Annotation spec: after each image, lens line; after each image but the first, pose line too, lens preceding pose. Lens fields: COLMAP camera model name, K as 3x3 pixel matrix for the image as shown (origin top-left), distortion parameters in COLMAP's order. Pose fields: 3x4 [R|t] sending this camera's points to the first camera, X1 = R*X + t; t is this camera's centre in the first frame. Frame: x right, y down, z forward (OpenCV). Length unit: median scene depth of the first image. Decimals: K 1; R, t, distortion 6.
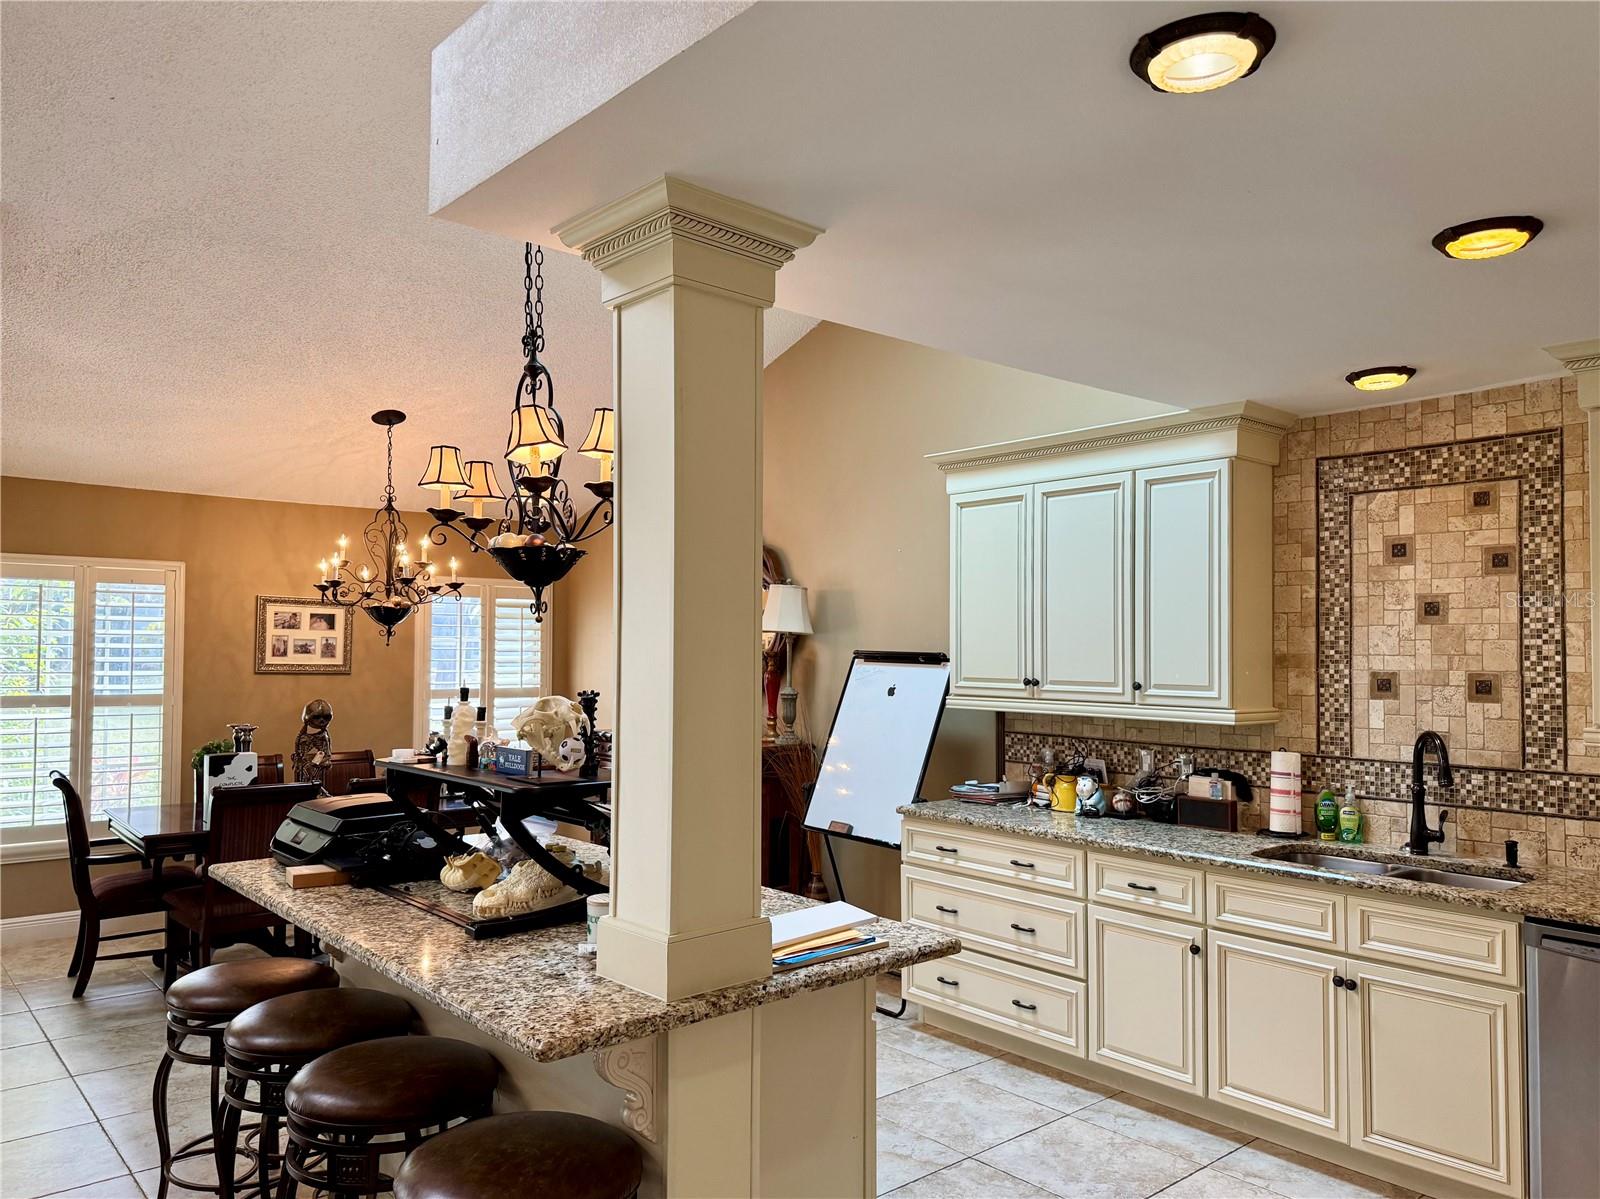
lens RADIAL K [[1128.6, 0, 783.7], [0, 1128.6, 606.9], [0, 0, 1]] dist [0.082036, -0.112207]
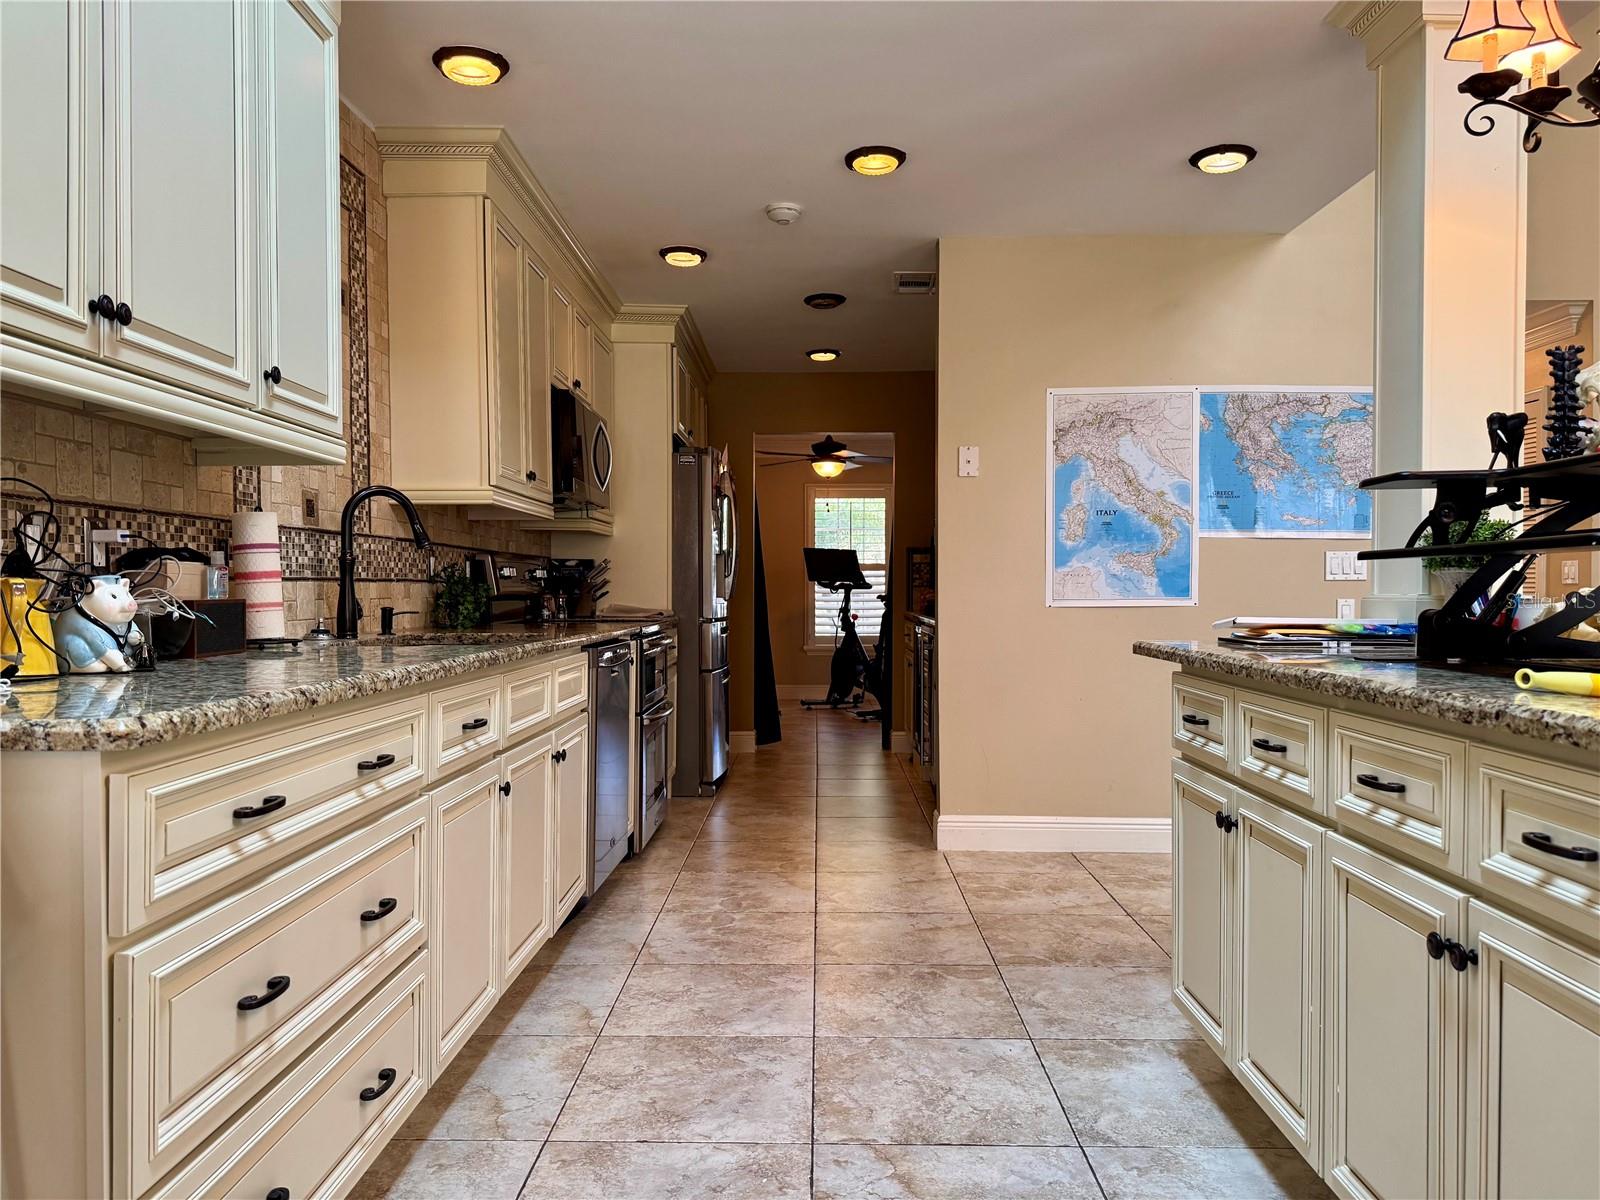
lens RADIAL K [[1128.6, 0, 818.6], [0, 1128.6, 597.8], [0, 0, 1]] dist [0.082036, -0.112207]
pose [[-0.764170, -0.009204, 0.644950, -0.202263], [-0.027284, 0.999464, -0.018064, 0.178249], [-0.644438, -0.031401, -0.764012, 1.296179]]
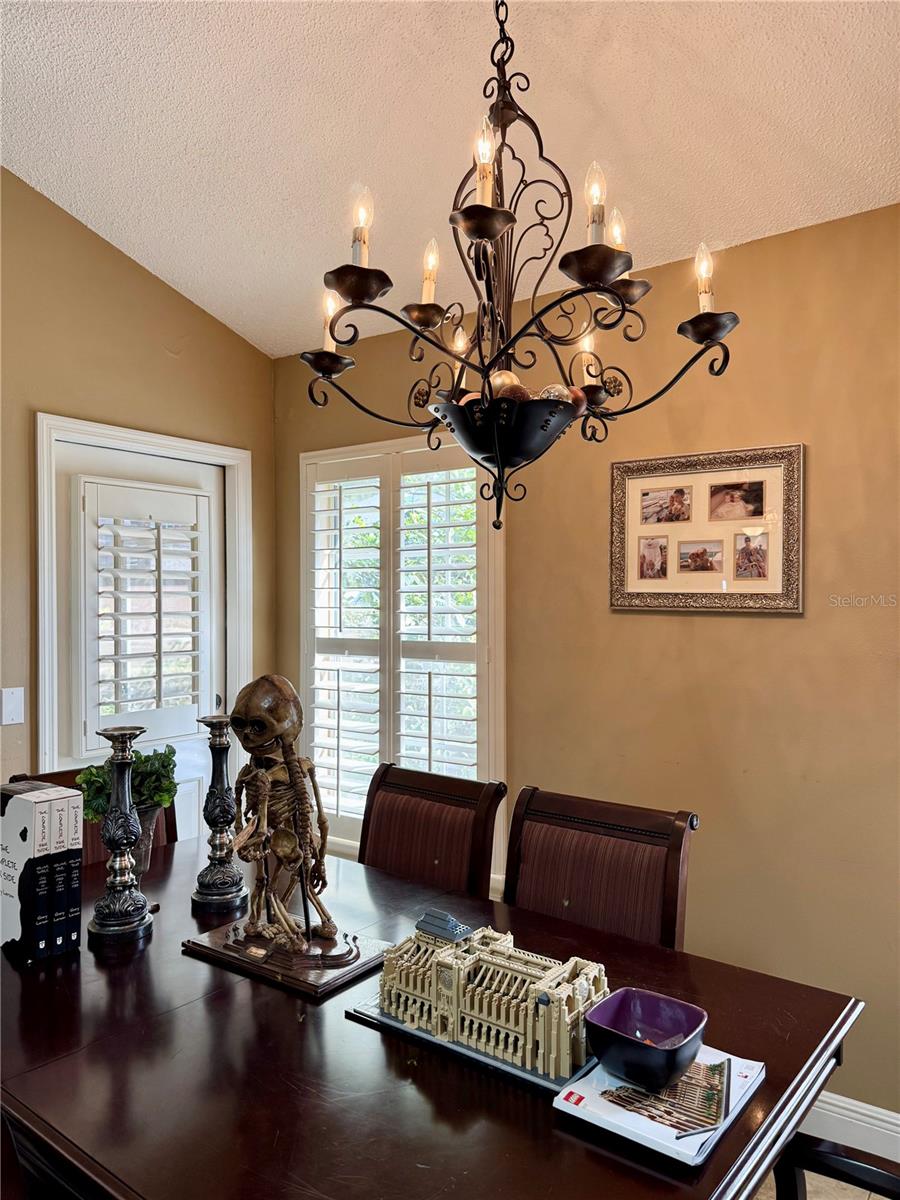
lens RADIAL K [[846.5, 0, 450.3], [0, 846.5, 601.8], [0, 0, 1]] dist [0.082036, -0.112207]
pose [[0.228818, -0.010549, -0.973412, -0.168132], [0.044670, 0.999002, -0.000326, 0.085621], [0.972444, -0.043407, 0.229061, 1.420269]]
